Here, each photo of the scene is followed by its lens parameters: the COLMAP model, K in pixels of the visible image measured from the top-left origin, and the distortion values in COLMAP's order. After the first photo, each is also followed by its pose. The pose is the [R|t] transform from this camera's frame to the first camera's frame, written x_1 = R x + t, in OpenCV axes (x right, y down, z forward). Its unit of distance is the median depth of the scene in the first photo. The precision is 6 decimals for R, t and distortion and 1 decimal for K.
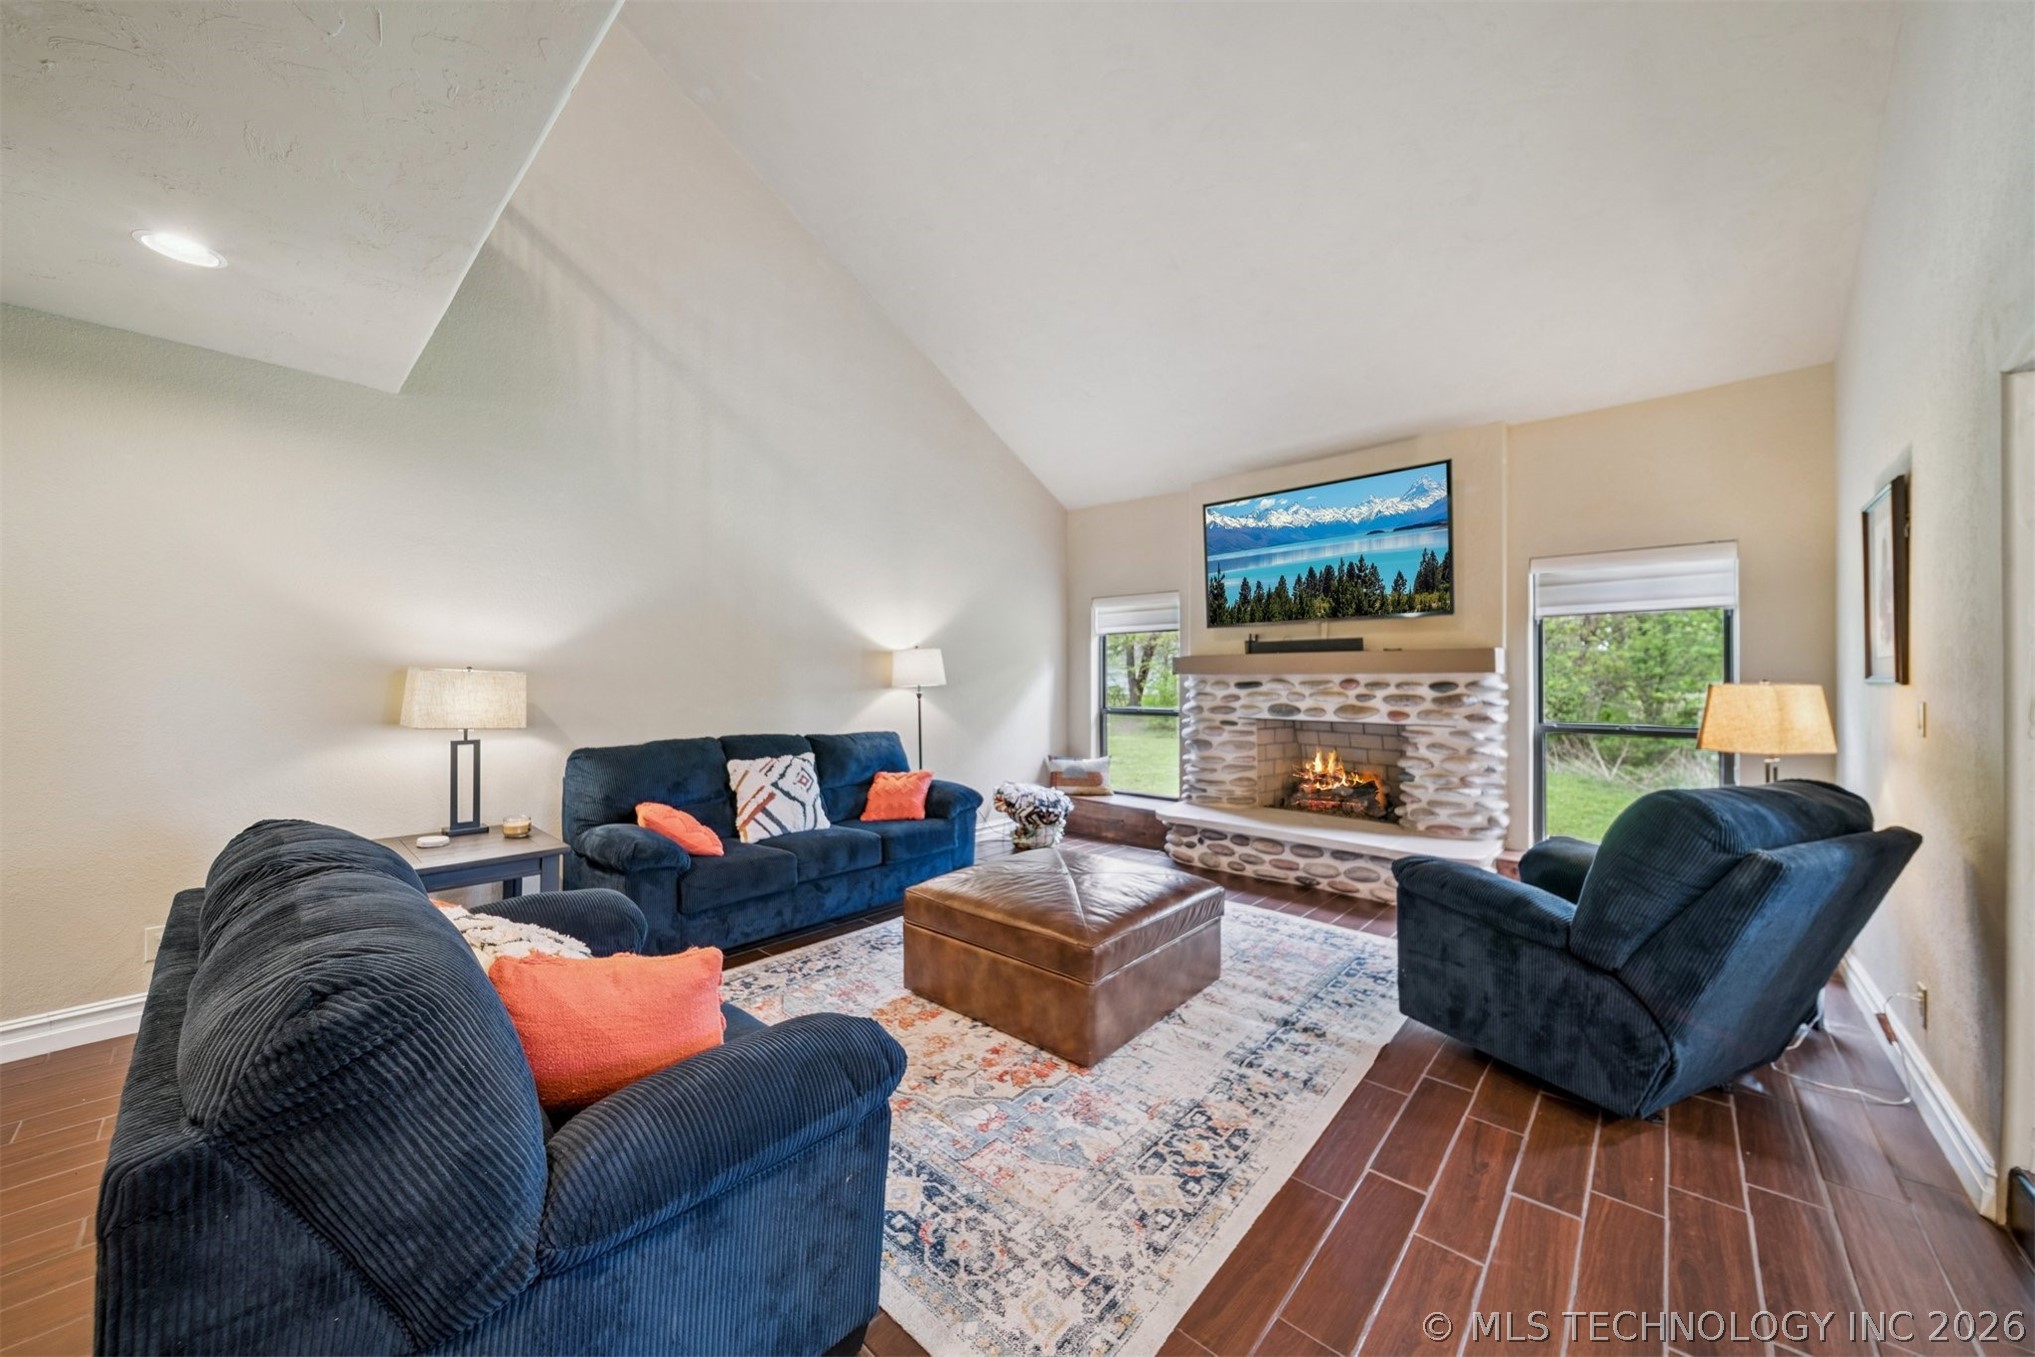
lens RADIAL K [[720.0, 0, 1022.6], [0, 720.0, 667.7], [0, 0, 1]] dist [0.010715, -0.001162]
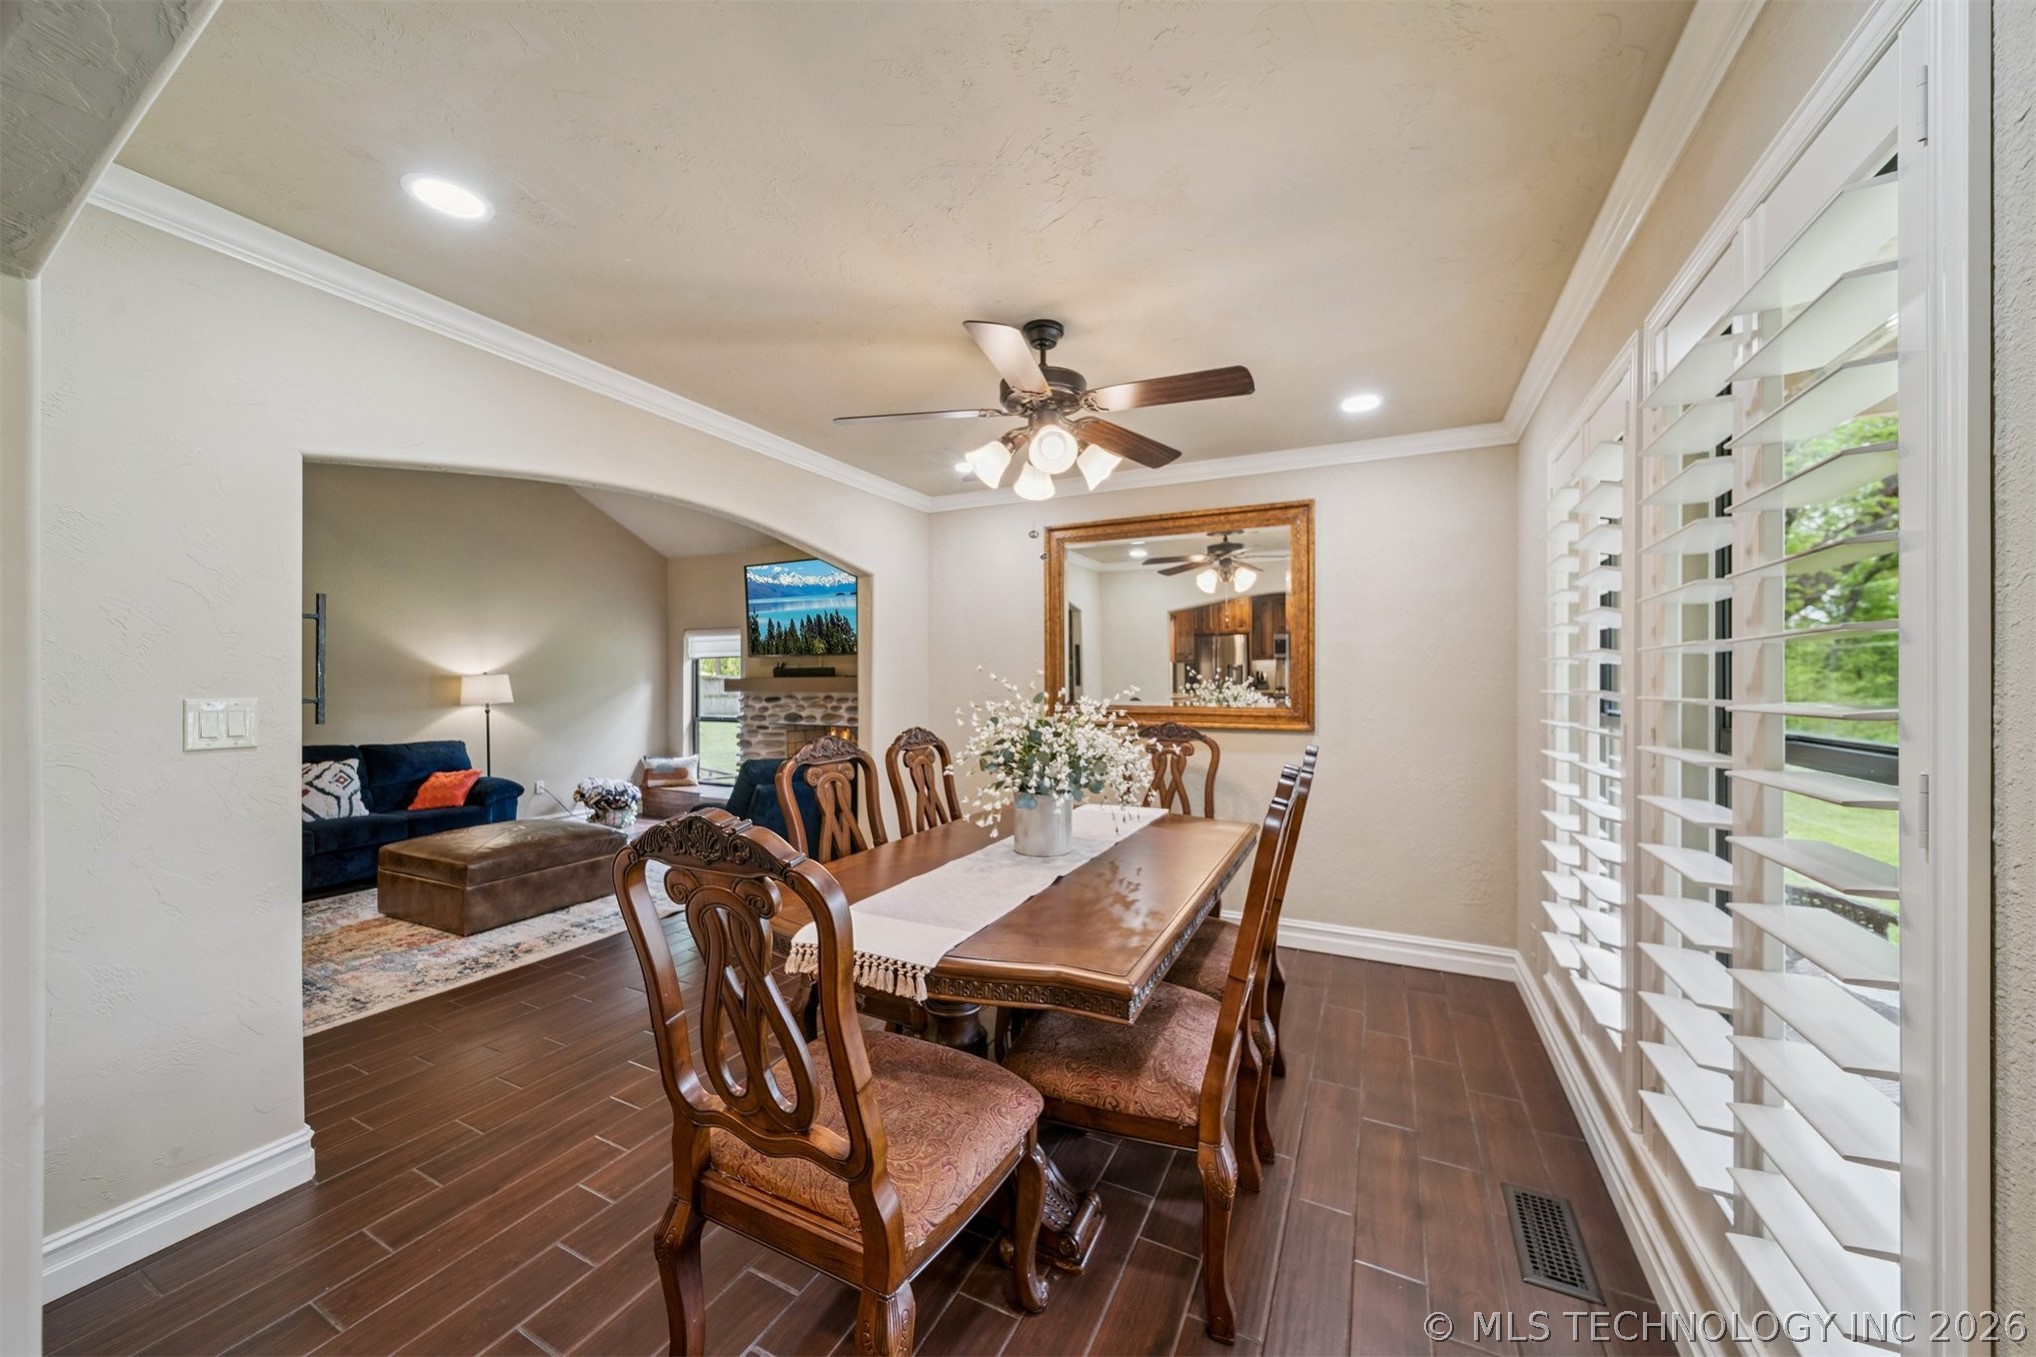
lens RADIAL K [[720.4, 0, 1010.8], [0, 720.4, 684.6], [0, 0, 1]] dist [0.010715, -0.001162]
pose [[0.967920, -0.005929, 0.251188, 0.443816], [0.000644, 0.999777, 0.021117, -0.035597], [-0.251258, -0.020278, 0.967708, -0.471782]]
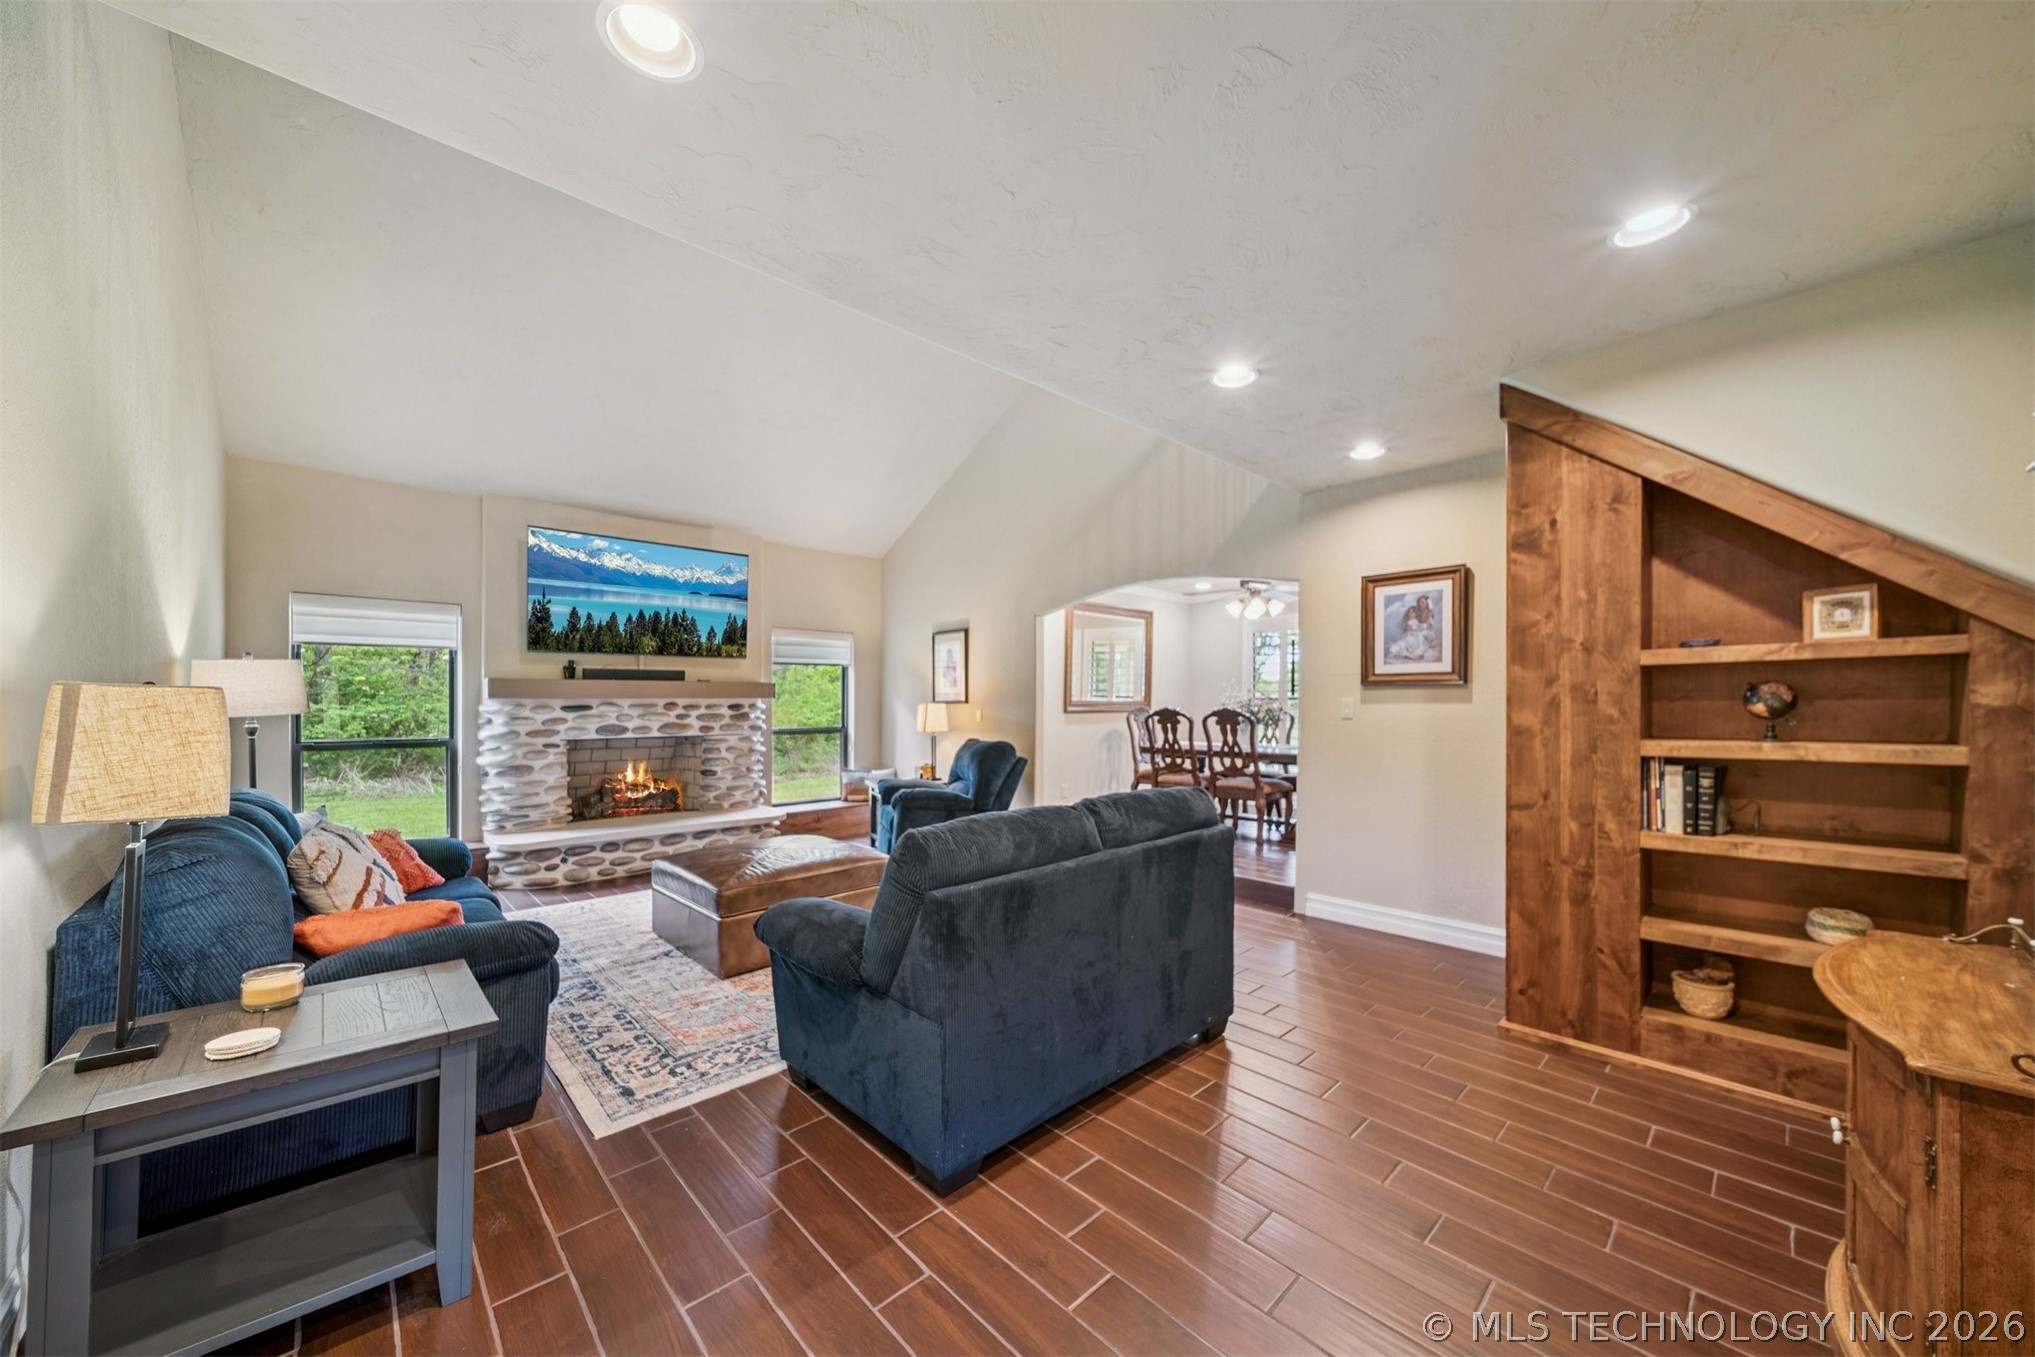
lens RADIAL K [[720.0, 0, 1032.3], [0, 720.0, 700.4], [0, 0, 1]] dist [0.010715, -0.001162]
pose [[0.071320, 0.002124, 0.997451, -0.771431], [-0.016291, 0.999867, -0.000964, 0.002297], [-0.997320, -0.016181, 0.071345, 0.273105]]
